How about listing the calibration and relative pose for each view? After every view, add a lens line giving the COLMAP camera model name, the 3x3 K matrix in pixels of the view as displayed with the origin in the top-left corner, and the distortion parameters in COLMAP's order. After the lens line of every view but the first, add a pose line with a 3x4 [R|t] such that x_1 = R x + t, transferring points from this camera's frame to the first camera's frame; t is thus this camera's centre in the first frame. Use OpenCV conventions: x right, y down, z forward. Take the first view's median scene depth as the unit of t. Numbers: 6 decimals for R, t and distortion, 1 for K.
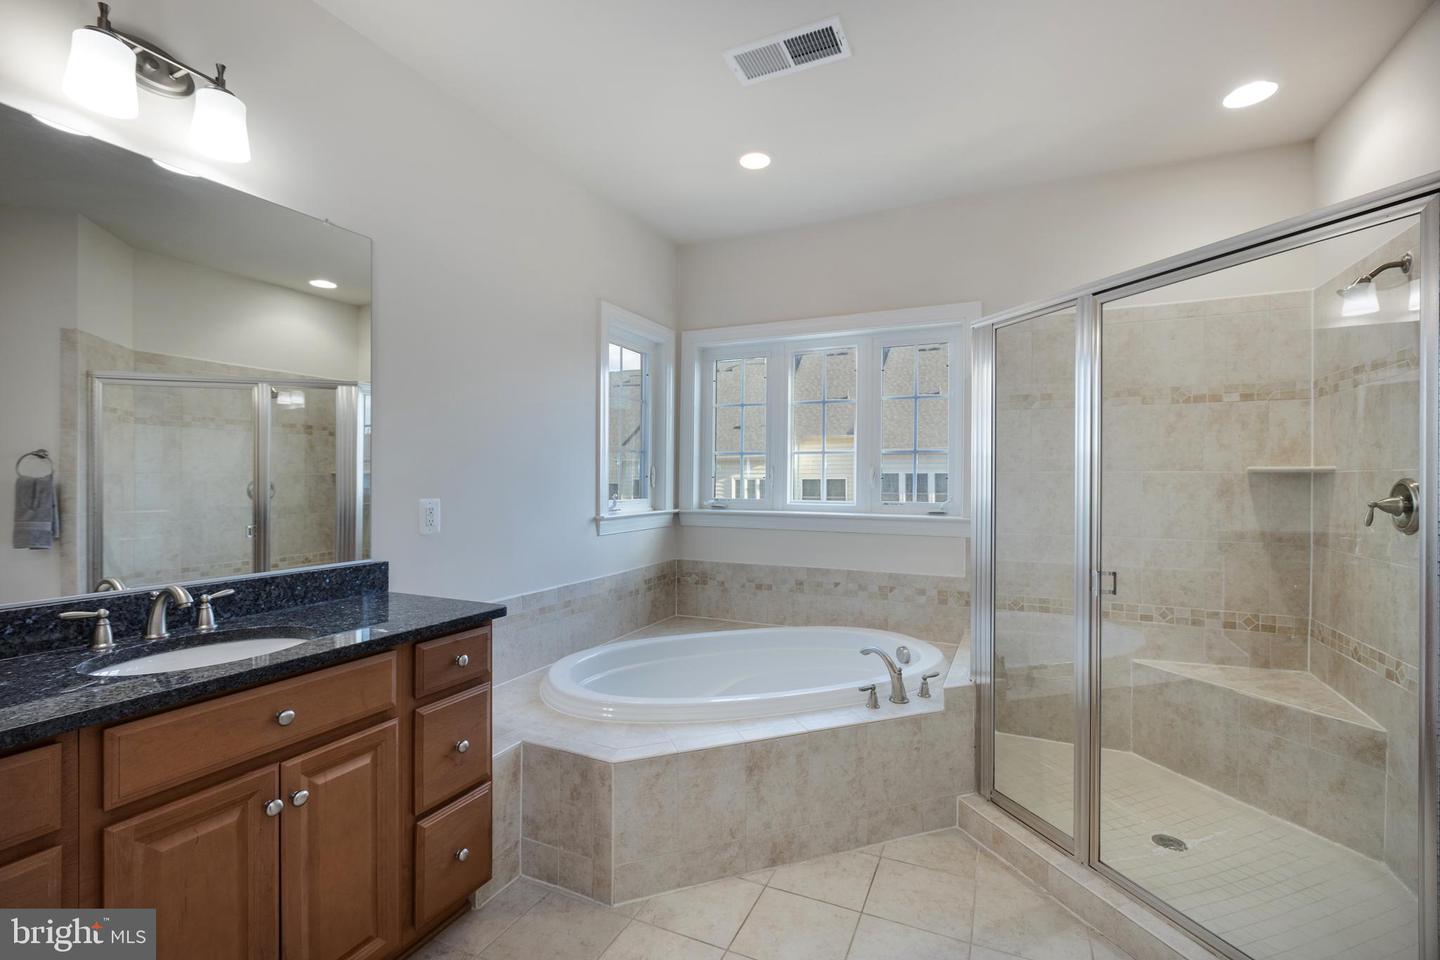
lens RADIAL K [[642.3, 0, 720.5], [0, 642.3, 482.2], [0, 0, 1]] dist [0.000104, -0.000193]
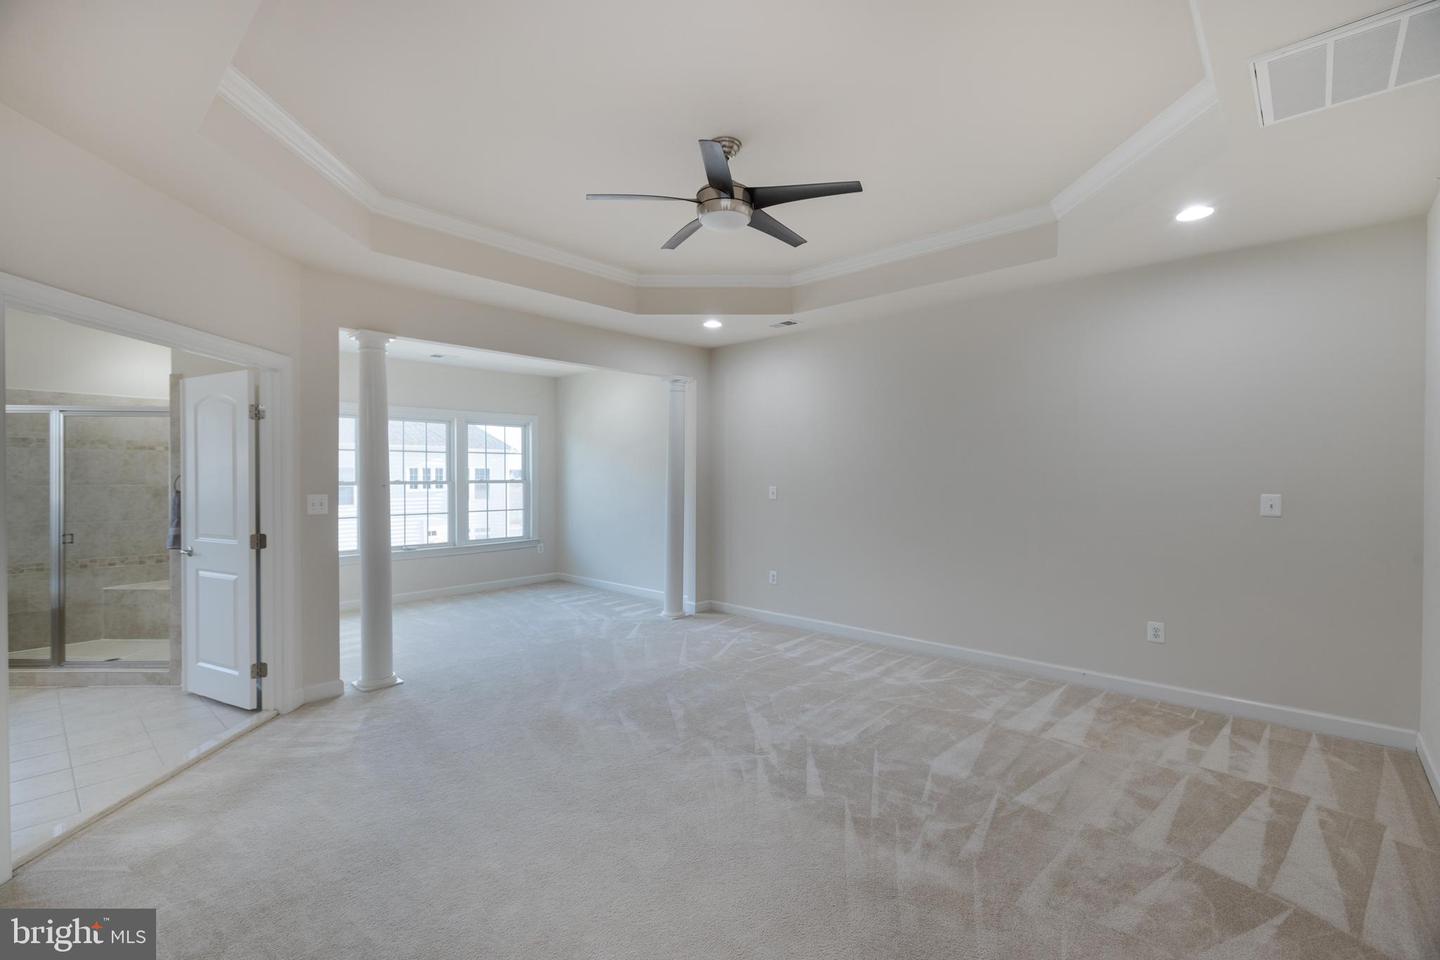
lens RADIAL K [[642.3, 0, 720.5], [0, 642.3, 482.2], [0, 0, 1]] dist [0.000104, -0.000193]
pose [[0.316178, -0.011172, 0.948634, -0.582507], [0.004374, 0.999937, 0.010318, -0.040992], [-0.948690, 0.000887, 0.316207, -1.356797]]
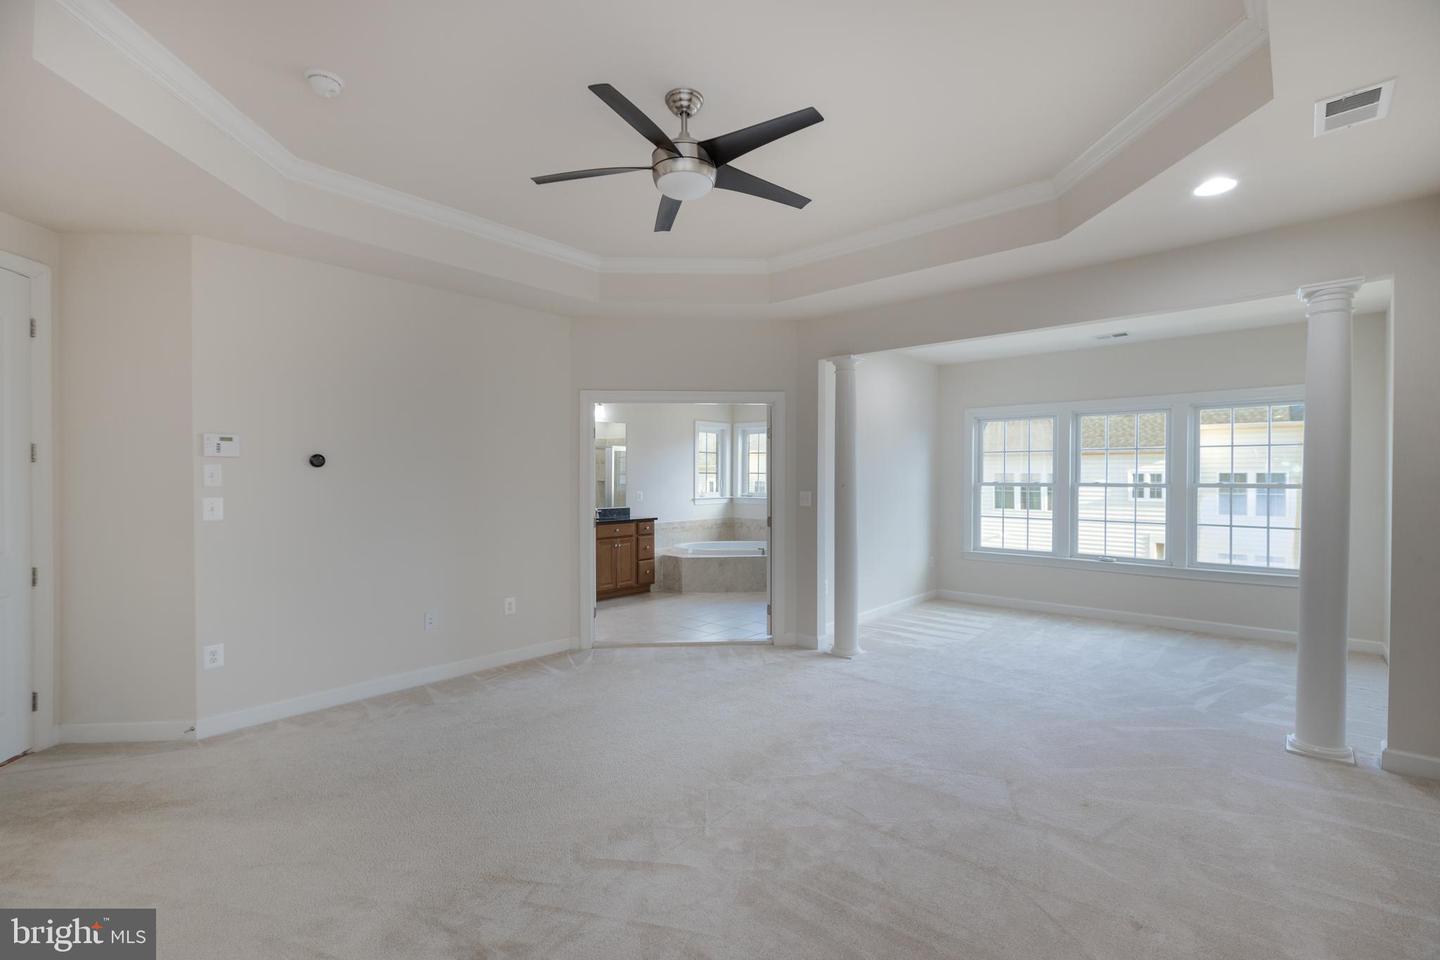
lens RADIAL K [[676.4, 0, 721.8], [0, 676.4, 475.6], [0, 0, 1]] dist [-0.000627, -0.000086]
pose [[0.960019, 0.001648, -0.279929, 0.856301], [-0.002205, 0.999996, -0.001677, -0.044972], [0.279925, 0.002227, 0.960019, -2.049184]]
